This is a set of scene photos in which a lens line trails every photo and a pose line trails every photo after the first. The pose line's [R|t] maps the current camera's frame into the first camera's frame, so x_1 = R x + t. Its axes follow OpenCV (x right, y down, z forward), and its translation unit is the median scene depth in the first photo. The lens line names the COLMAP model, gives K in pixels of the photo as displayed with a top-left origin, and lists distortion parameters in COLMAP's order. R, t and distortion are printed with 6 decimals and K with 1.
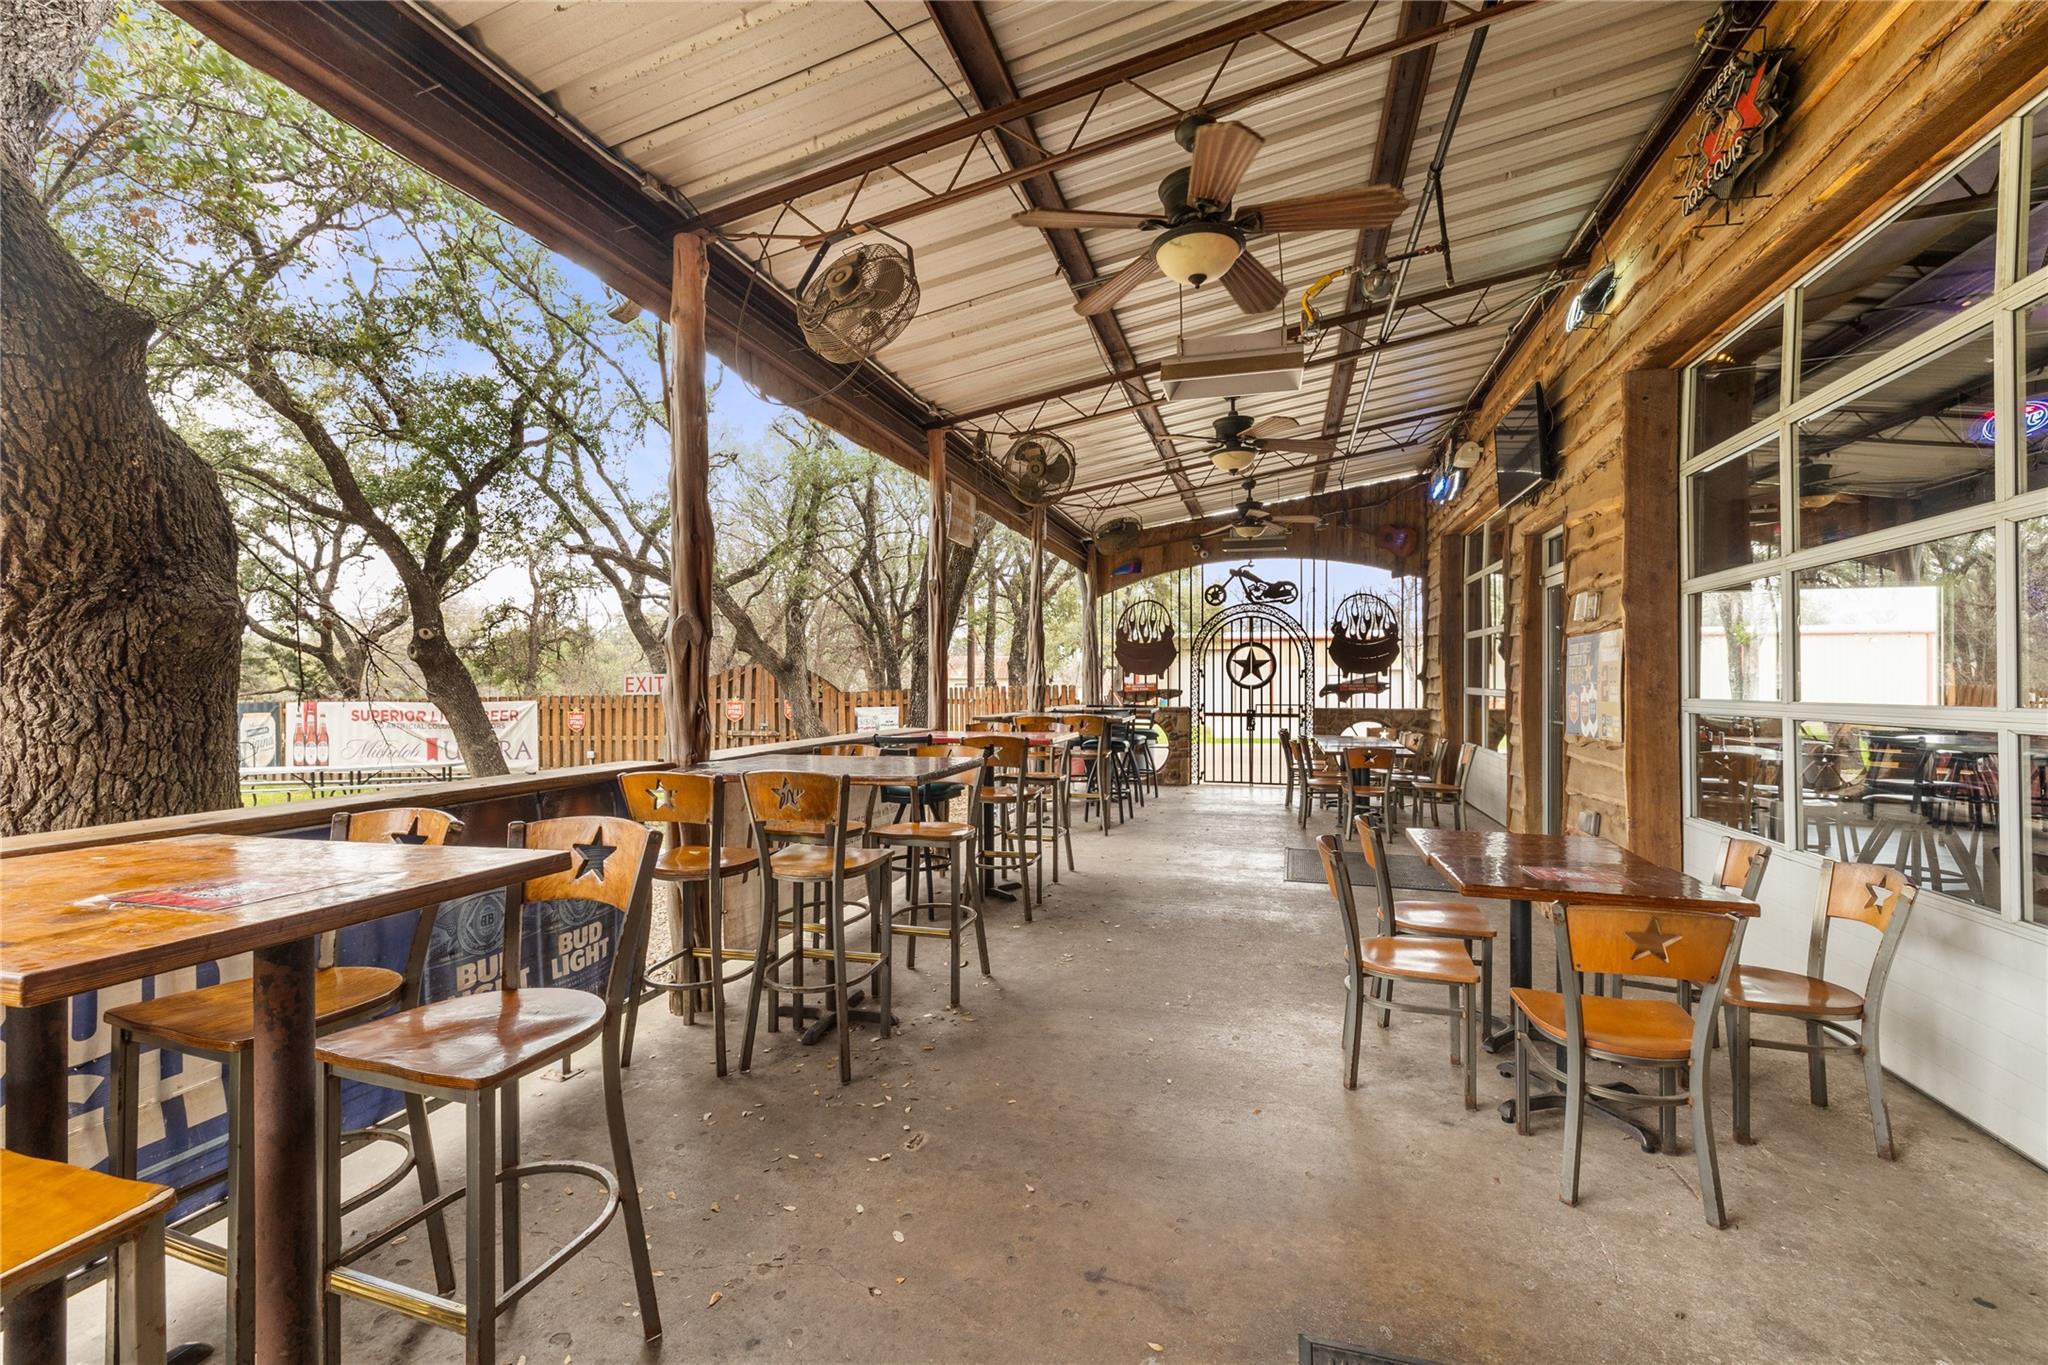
lens RADIAL K [[865.8, 0, 1024.4], [0, 865.8, 681.8], [0, 0, 1]] dist [0.000680, 0.000155]
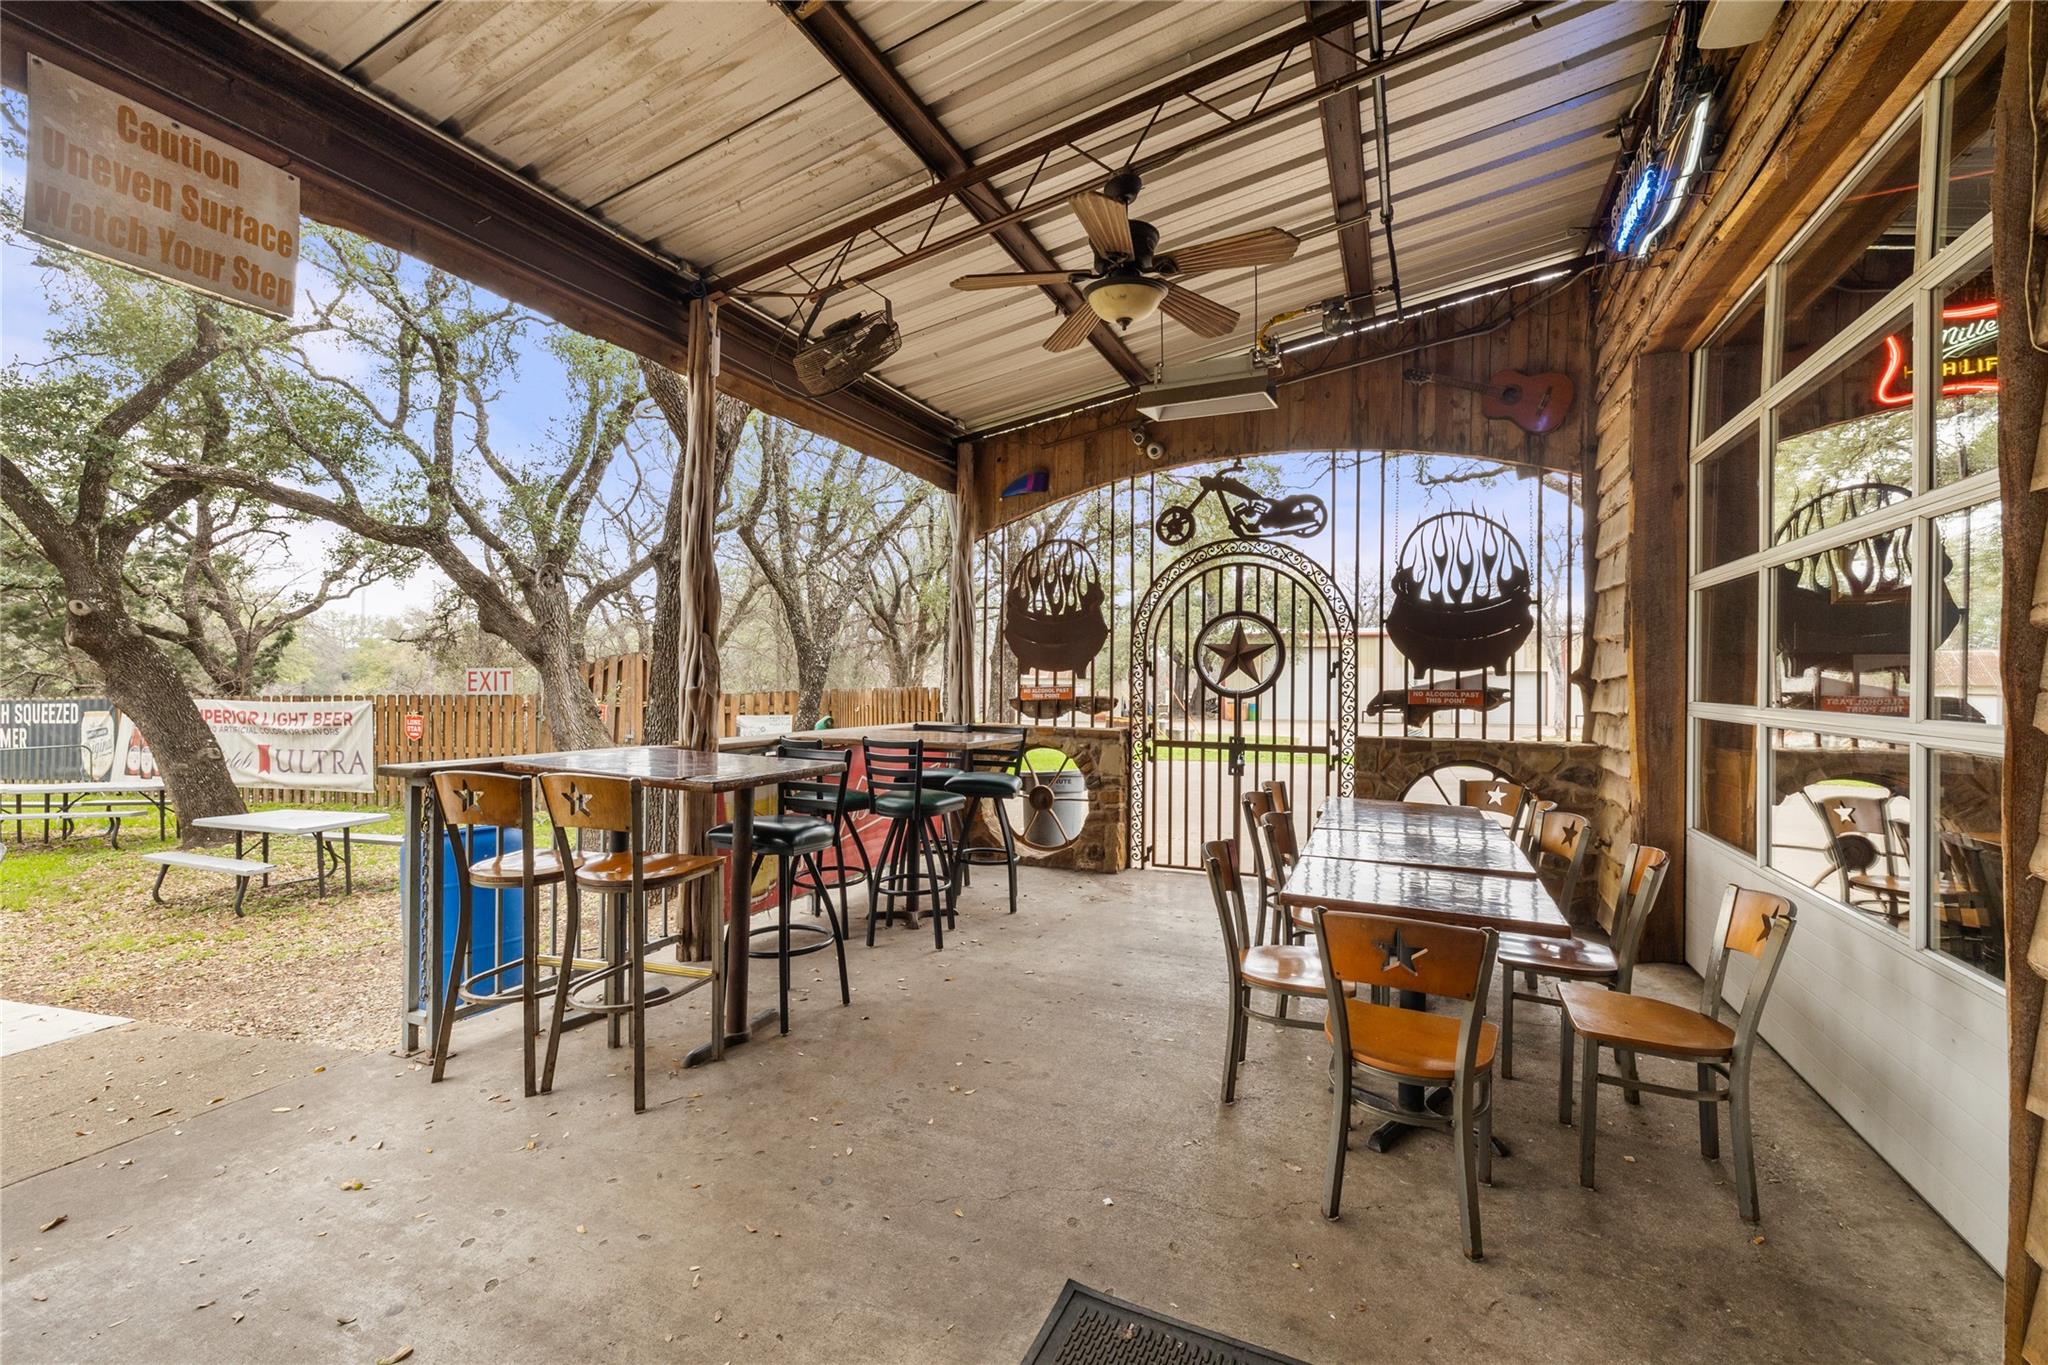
lens RADIAL K [[865.8, 0, 1023.4], [0, 865.8, 680.6], [0, 0, 1]] dist [0.000680, 0.000155]
pose [[0.991341, 0.008514, -0.131039, 0.200001], [-0.008828, 0.999959, -0.001816, -0.000588], [0.131018, 0.002957, 0.991376, 0.449416]]
